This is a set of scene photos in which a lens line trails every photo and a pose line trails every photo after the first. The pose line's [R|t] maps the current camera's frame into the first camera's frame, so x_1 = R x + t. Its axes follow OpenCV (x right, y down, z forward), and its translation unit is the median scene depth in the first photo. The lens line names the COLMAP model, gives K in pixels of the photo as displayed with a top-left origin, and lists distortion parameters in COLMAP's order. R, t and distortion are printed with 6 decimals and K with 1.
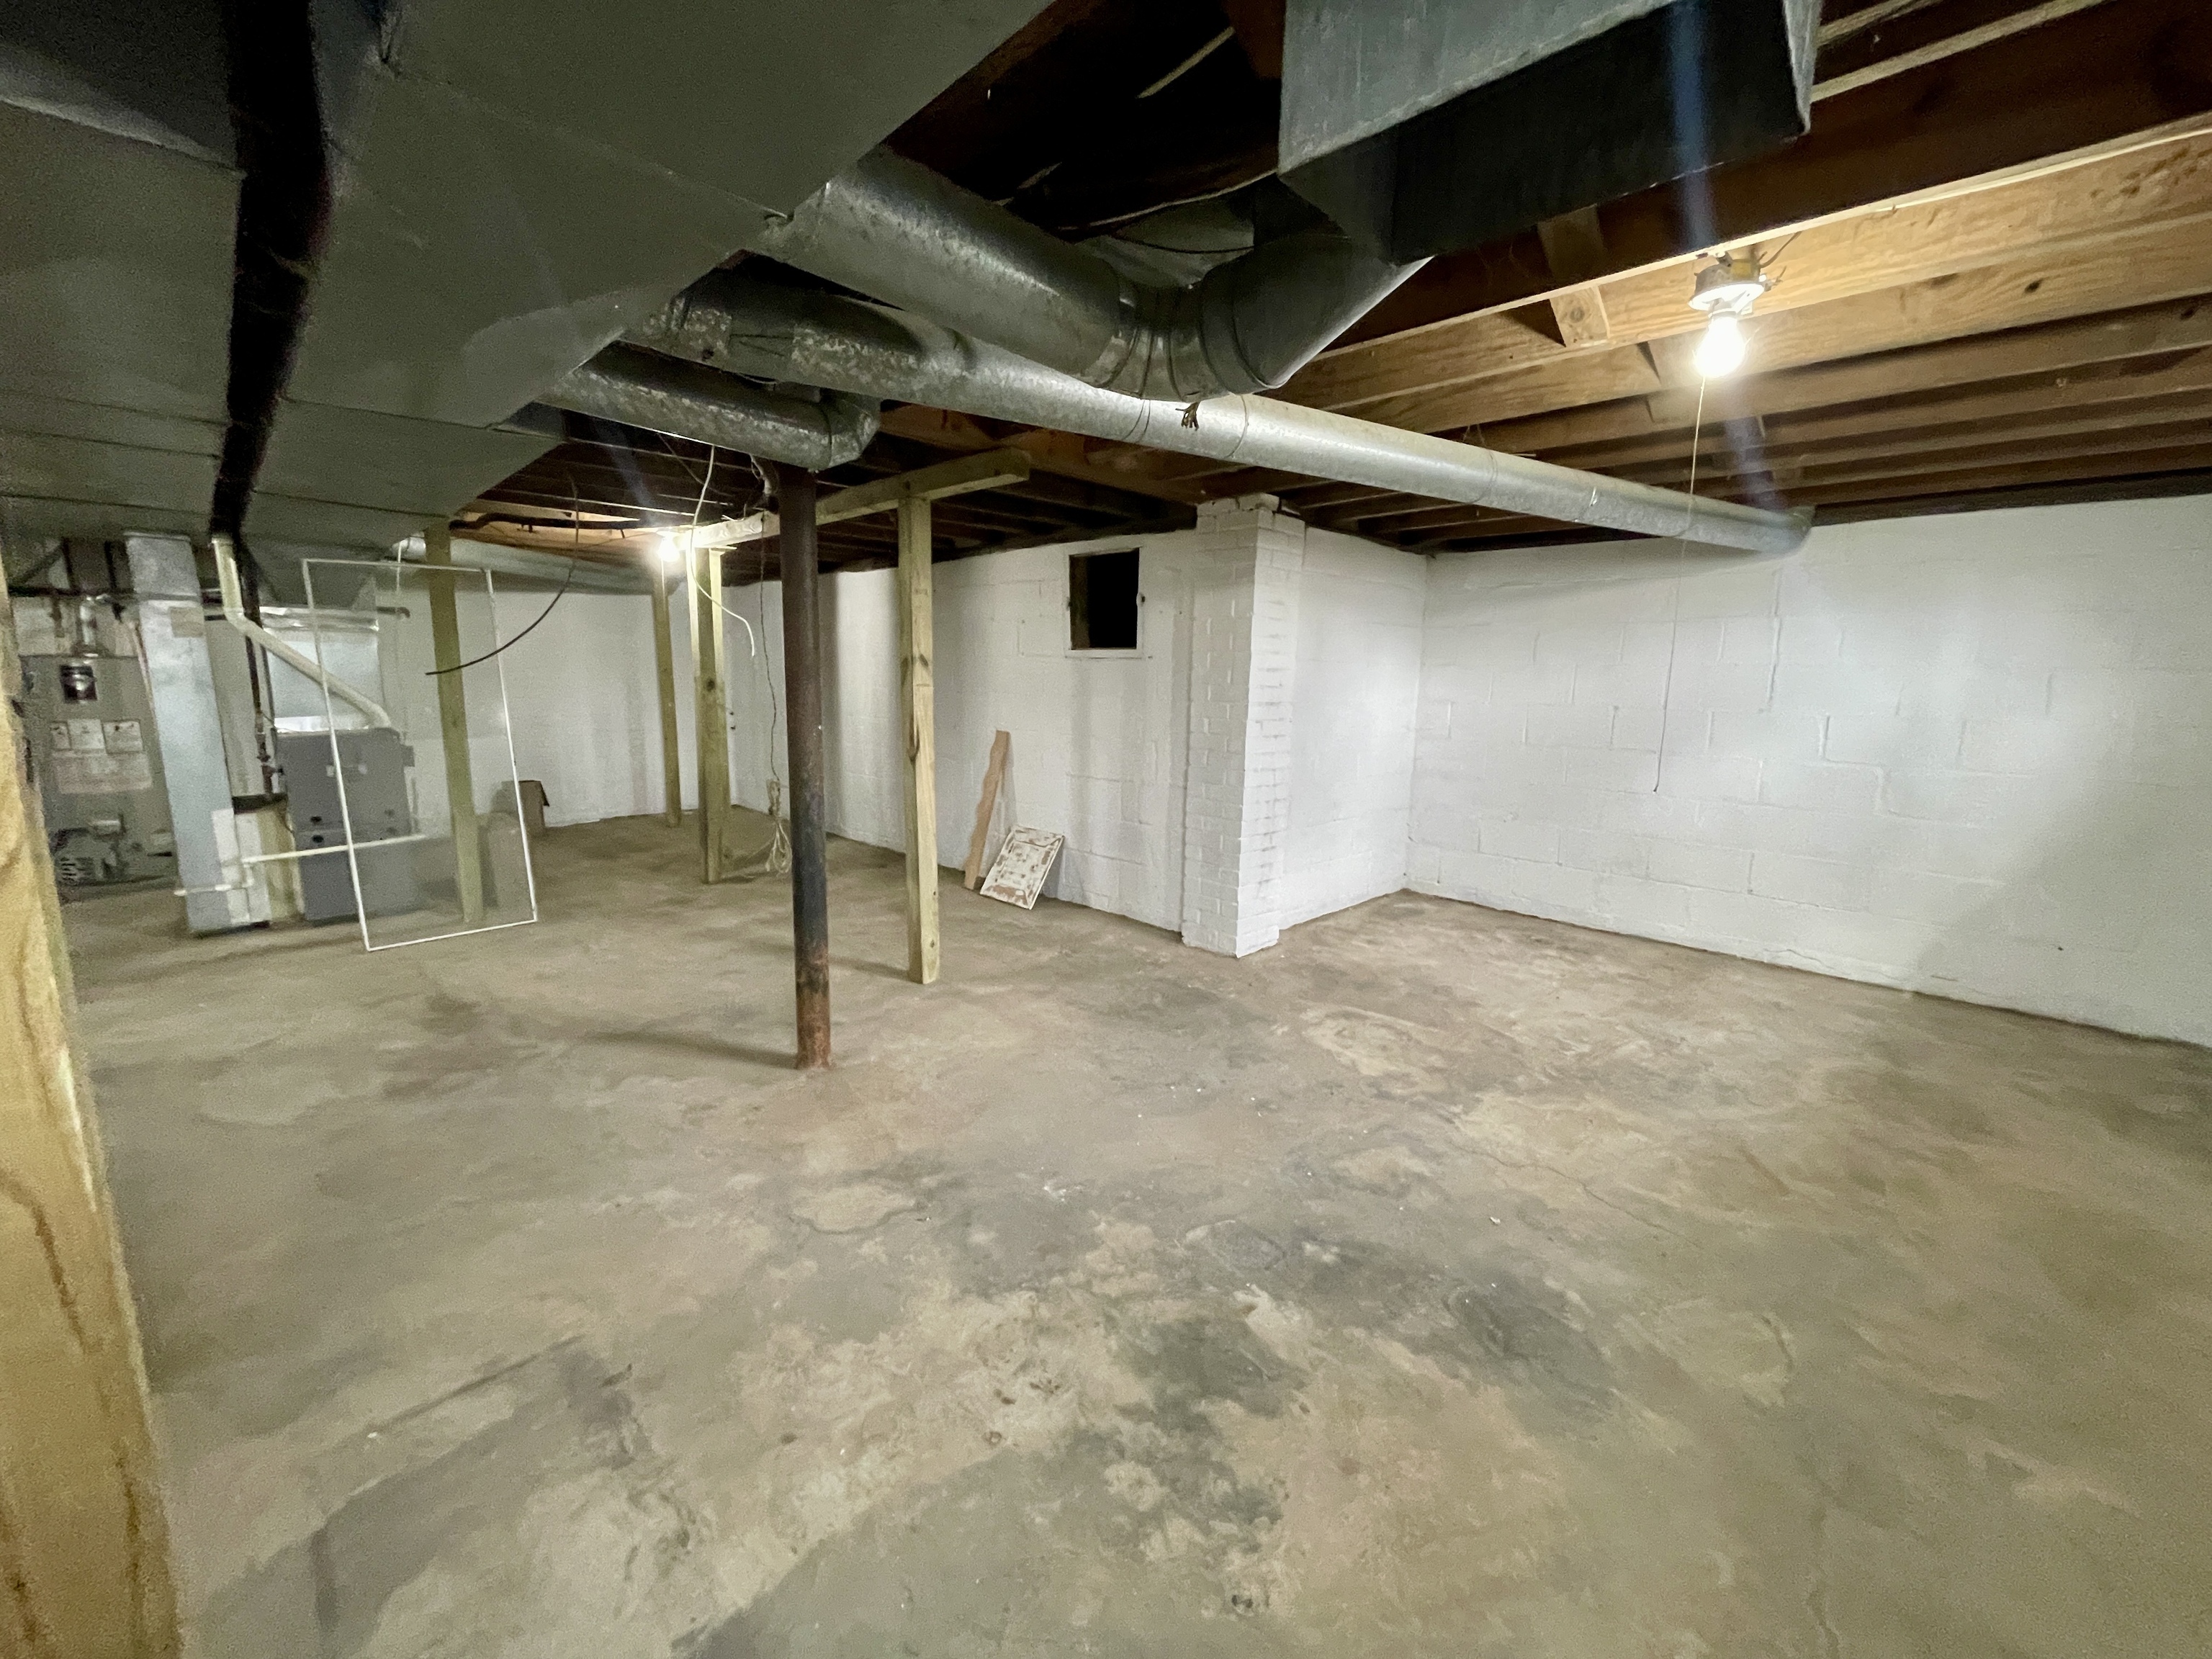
lens RADIAL K [[888.5, 0, 1103.0], [0, 888.5, 827.3], [0, 0, 1]] dist [-0.001136, 0.000986]
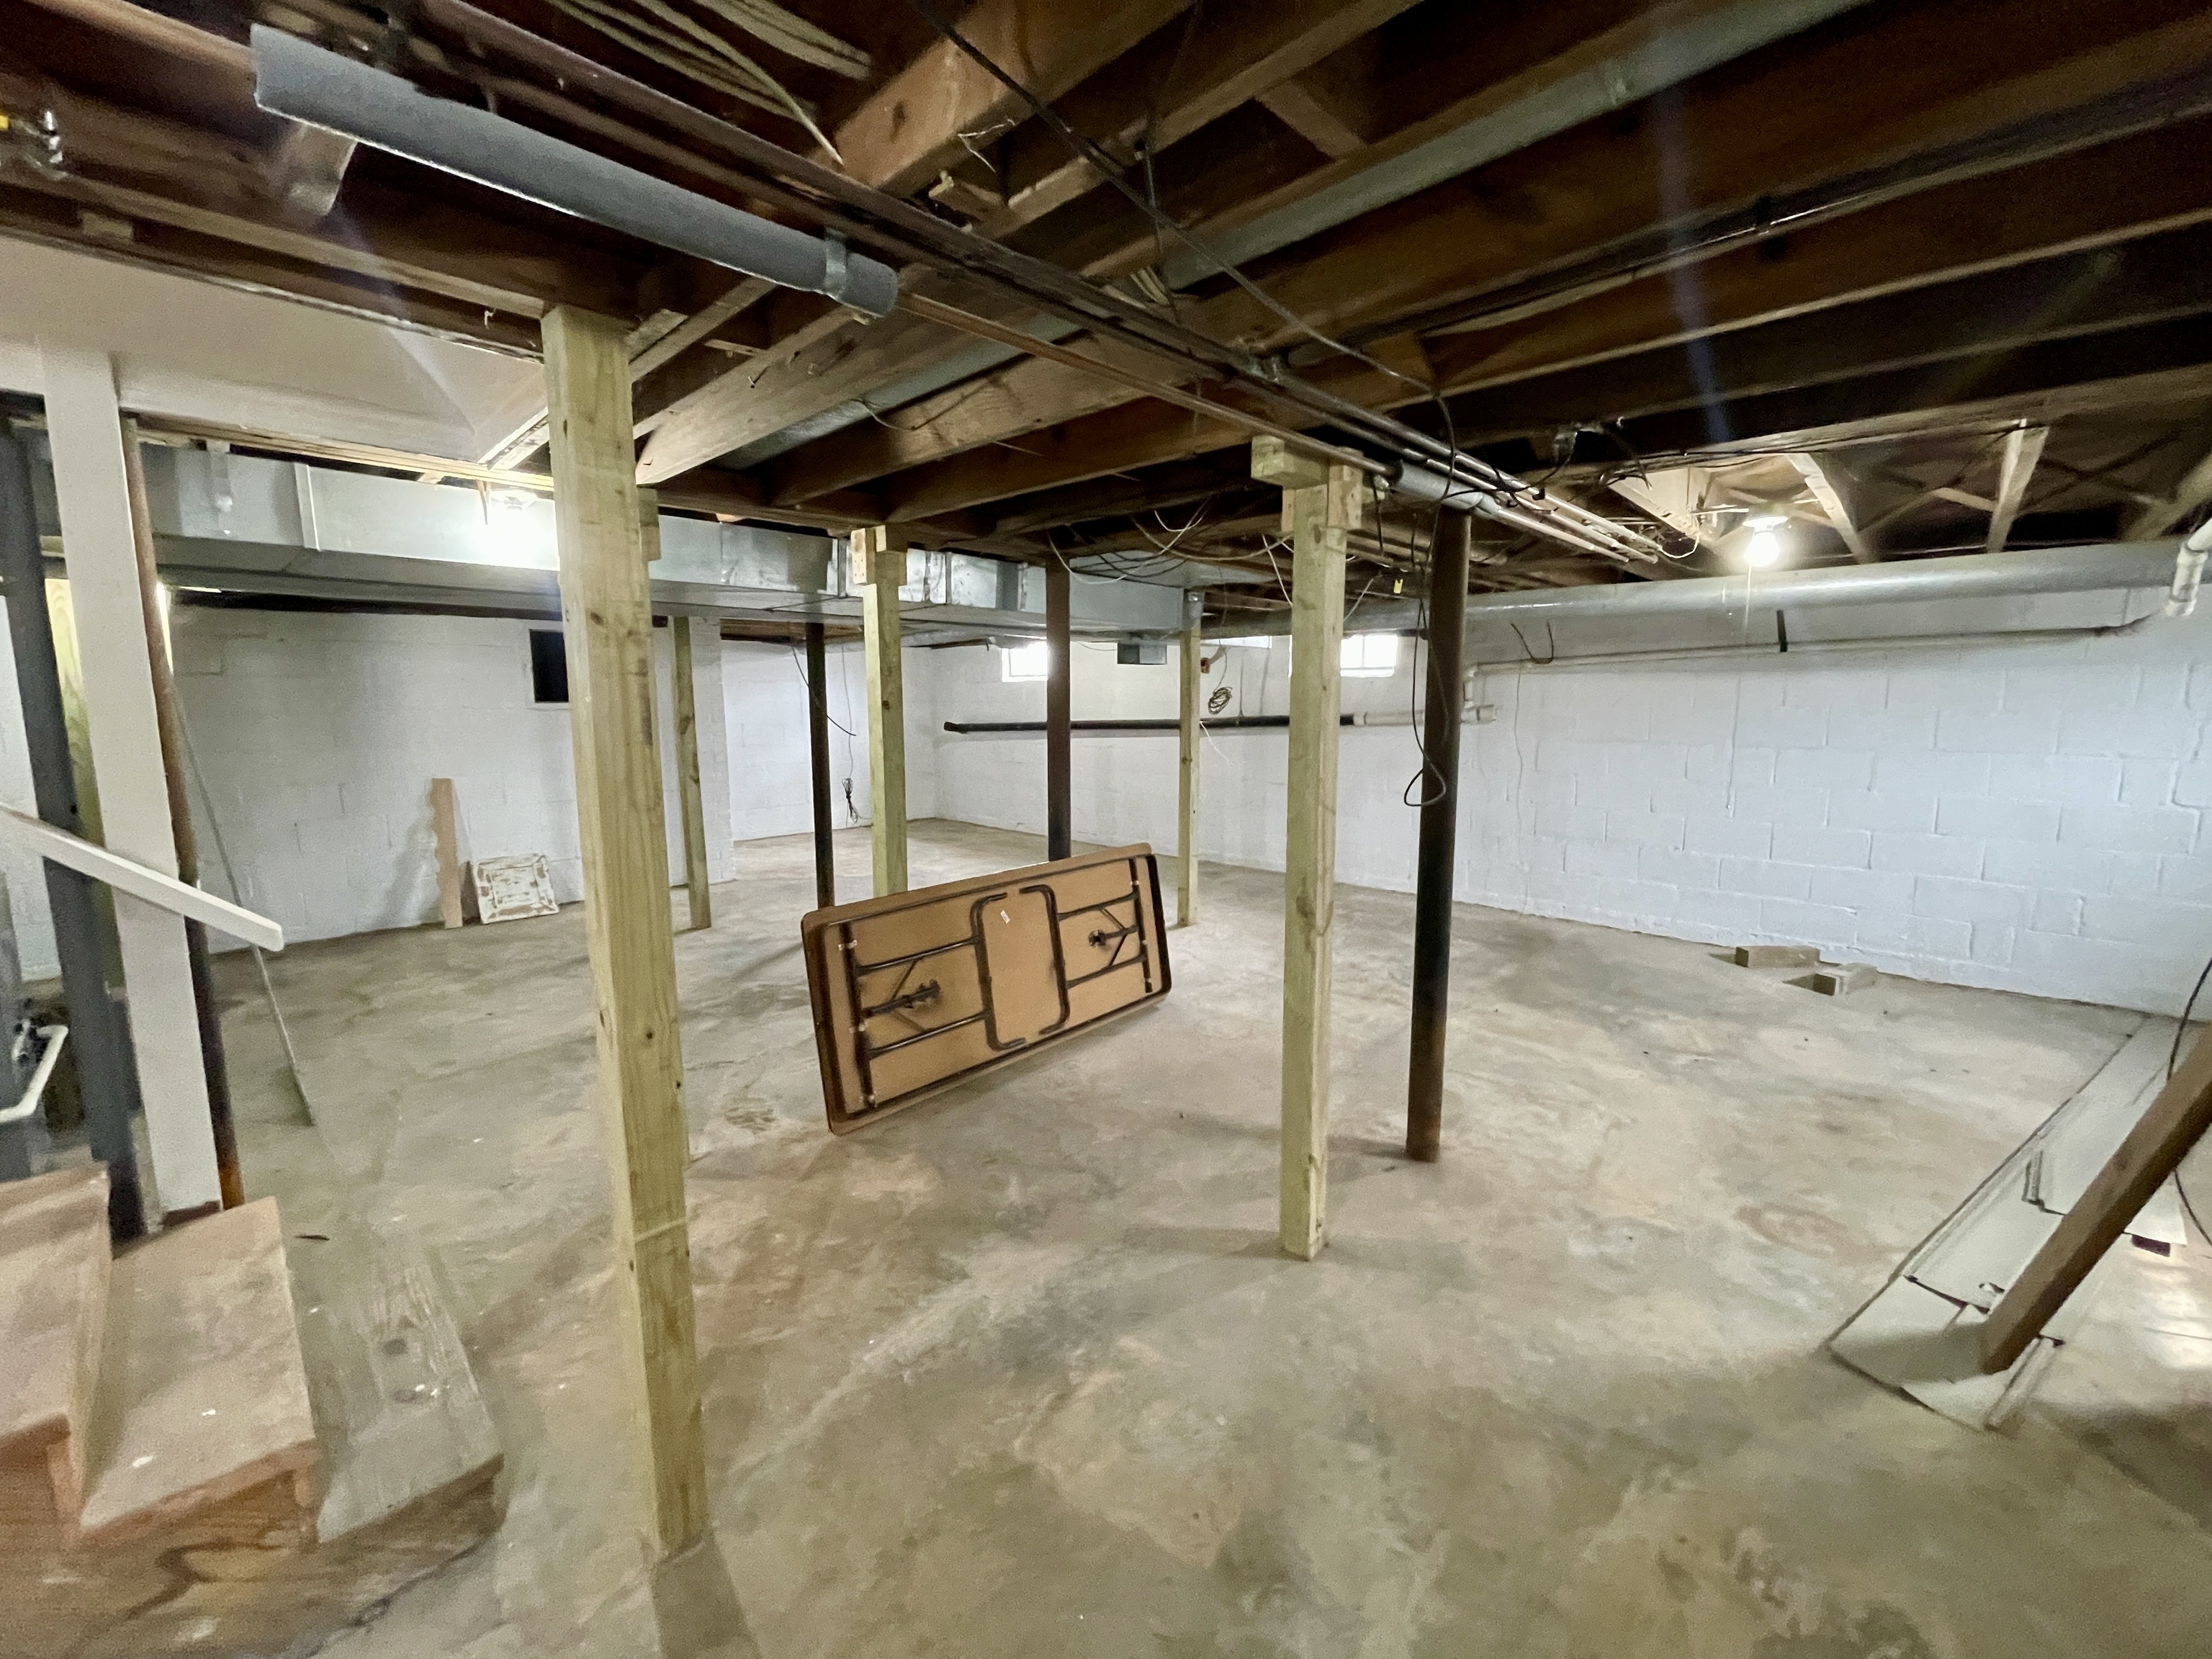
lens RADIAL K [[888.5, 0, 1102.2], [0, 888.5, 817.3], [0, 0, 1]] dist [-0.001136, 0.000986]
pose [[-0.032775, -0.158779, 0.986770, -1.303246], [0.179601, 0.970293, 0.162093, -0.100577], [-0.983193, 0.182538, -0.003284, 0.239060]]
